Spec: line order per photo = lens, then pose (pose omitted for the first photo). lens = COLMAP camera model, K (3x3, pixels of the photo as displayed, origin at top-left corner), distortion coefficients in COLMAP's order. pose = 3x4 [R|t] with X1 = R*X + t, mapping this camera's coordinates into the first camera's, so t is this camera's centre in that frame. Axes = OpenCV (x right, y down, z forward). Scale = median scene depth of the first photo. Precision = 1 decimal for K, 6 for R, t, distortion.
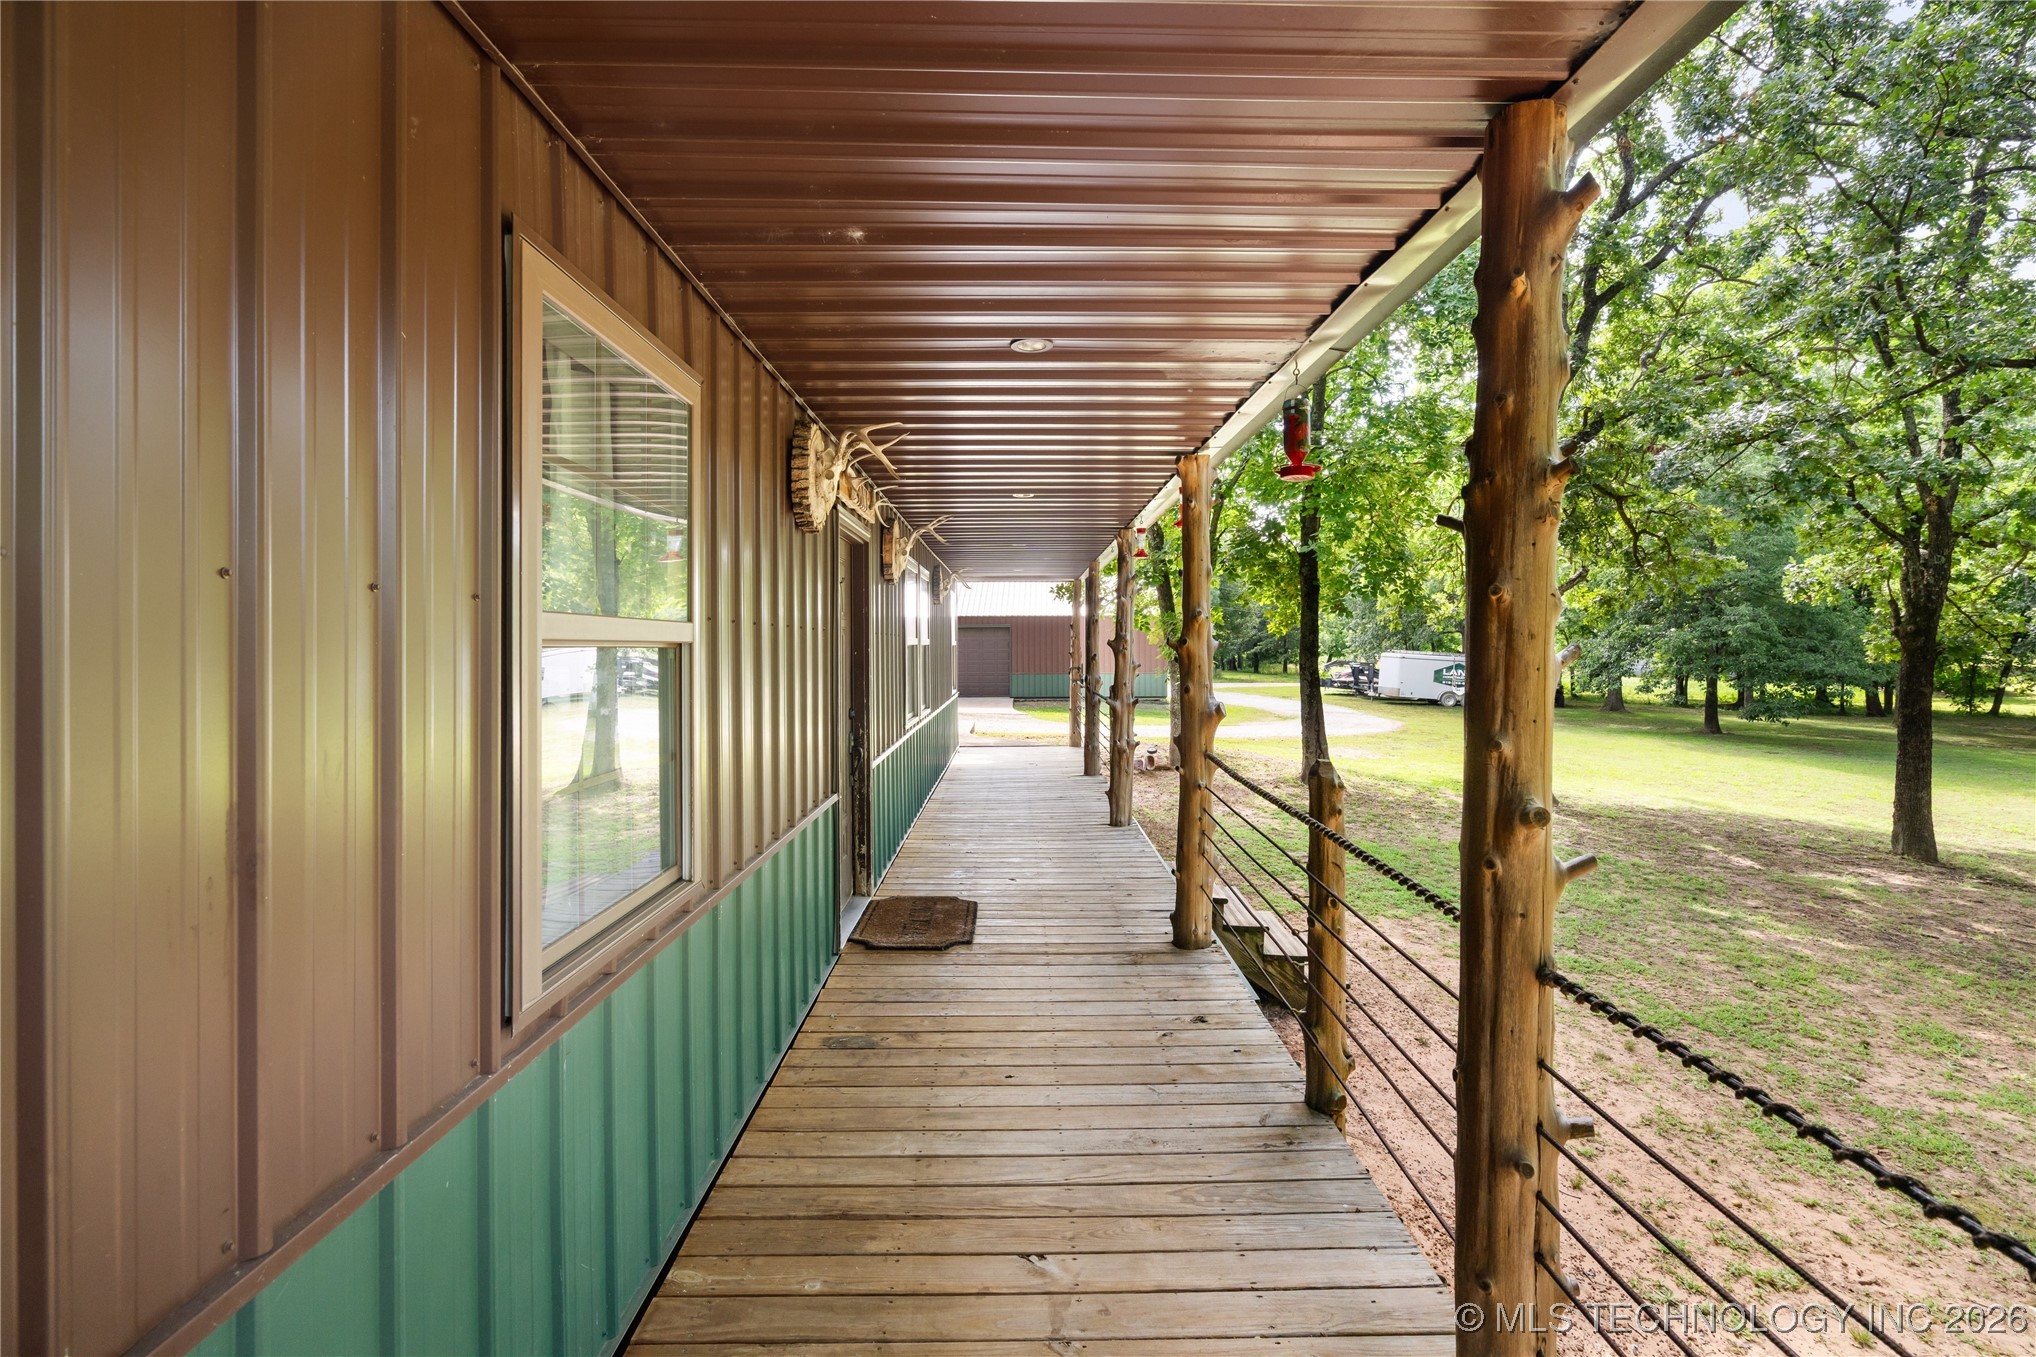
lens RADIAL K [[945.4, 0, 1018.0], [0, 945.4, 632.0], [0, 0, 1]] dist [0.001186, 0.000225]
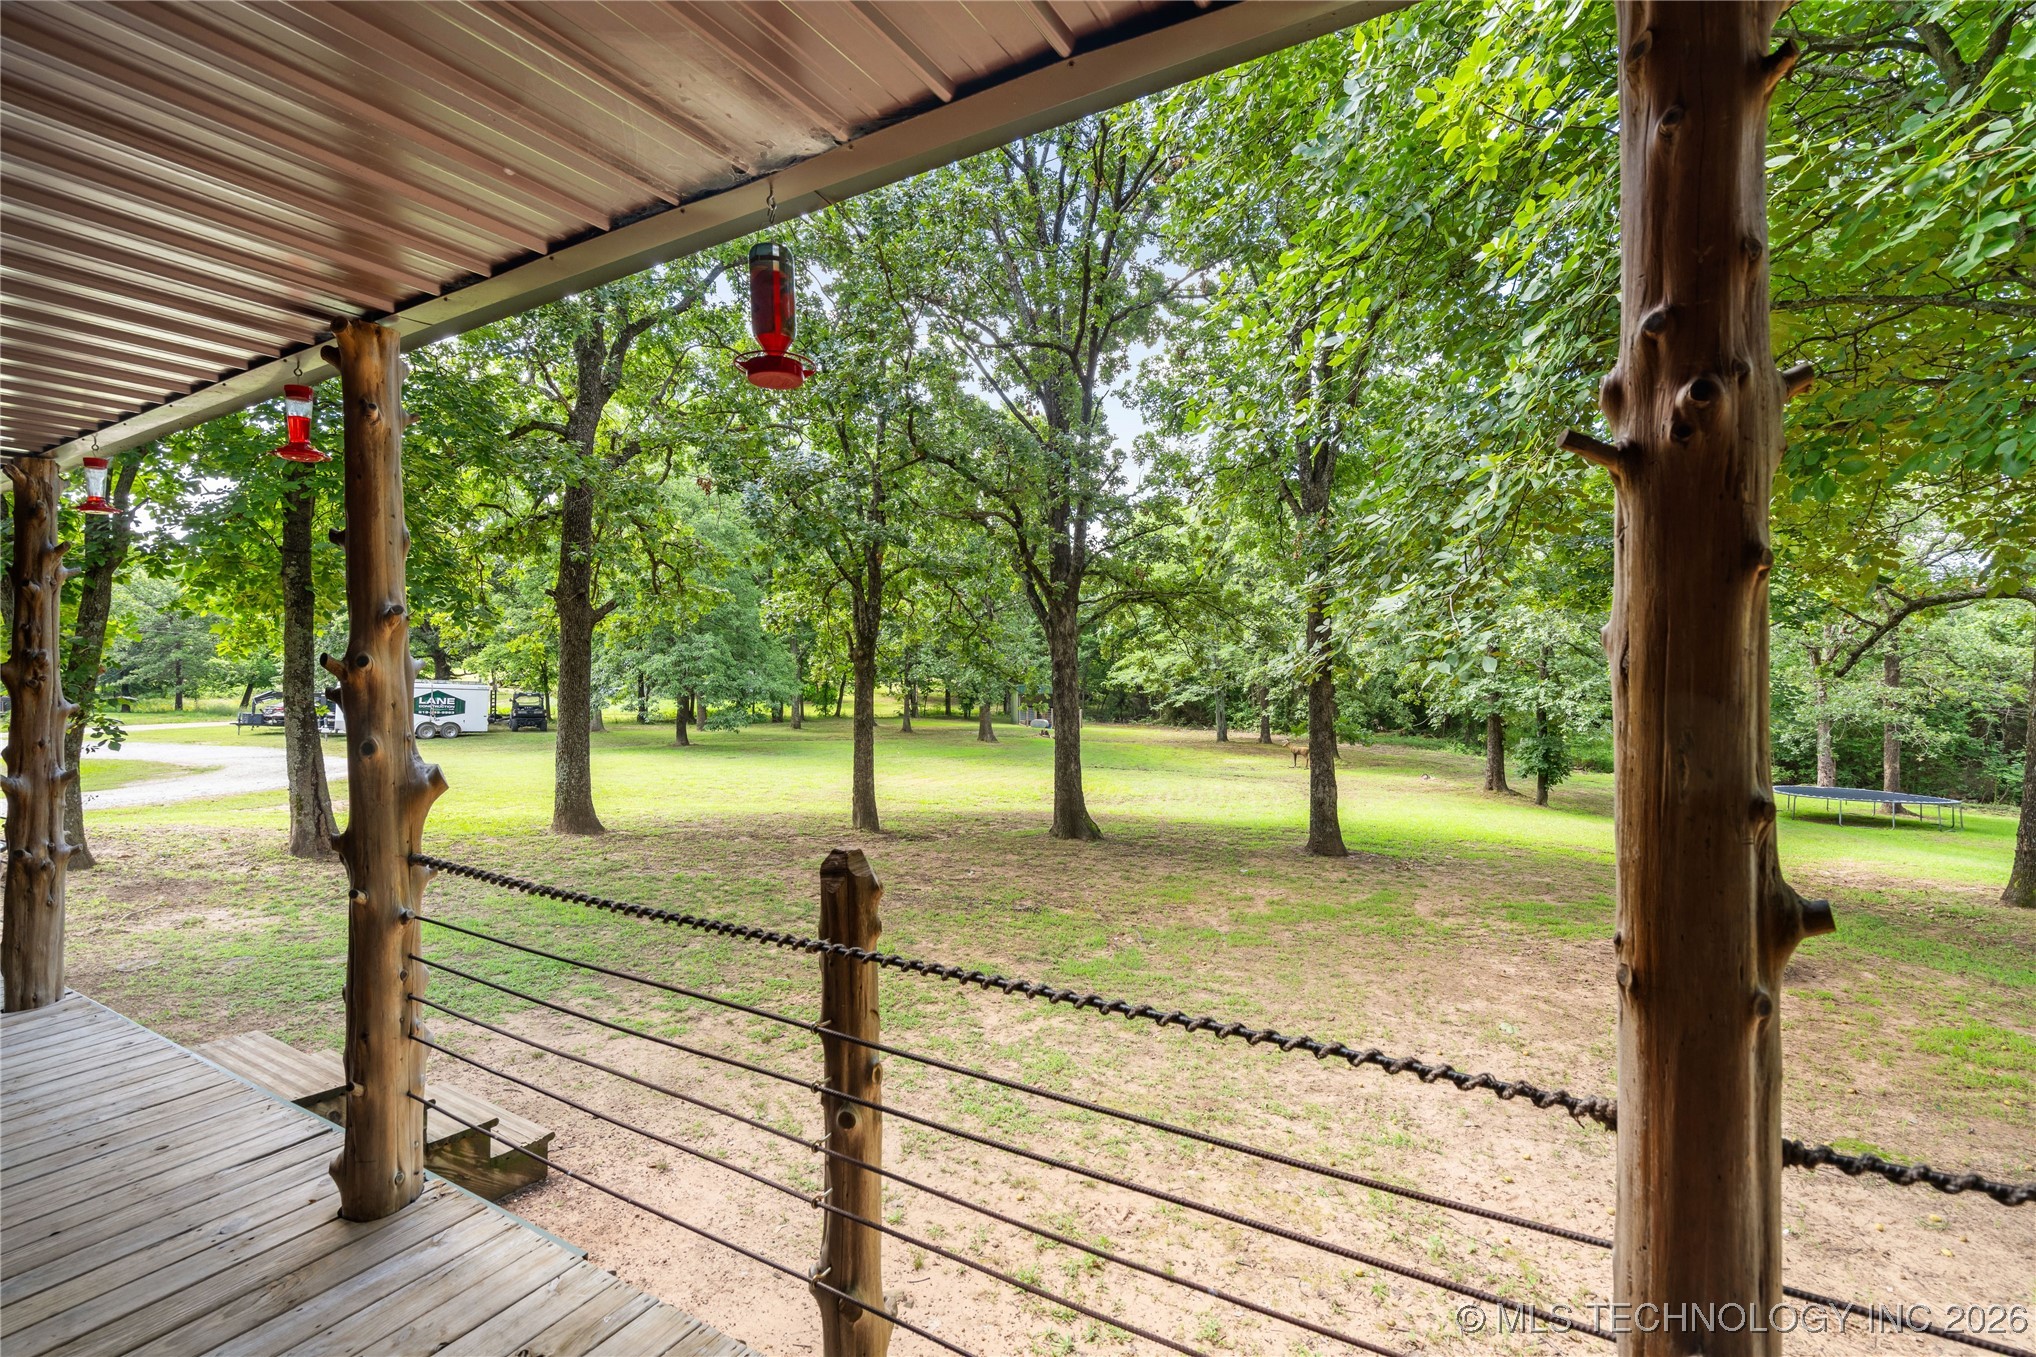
lens RADIAL K [[927.9, 0, 1027.3], [0, 927.9, 665.8], [0, 0, 1]] dist [-0.000694, 0.000328]
pose [[0.509793, -0.006089, 0.860276, -0.067104], [-0.001402, 0.999968, 0.007909, 0.006378], [-0.860296, -0.005238, 0.509768, 0.289451]]
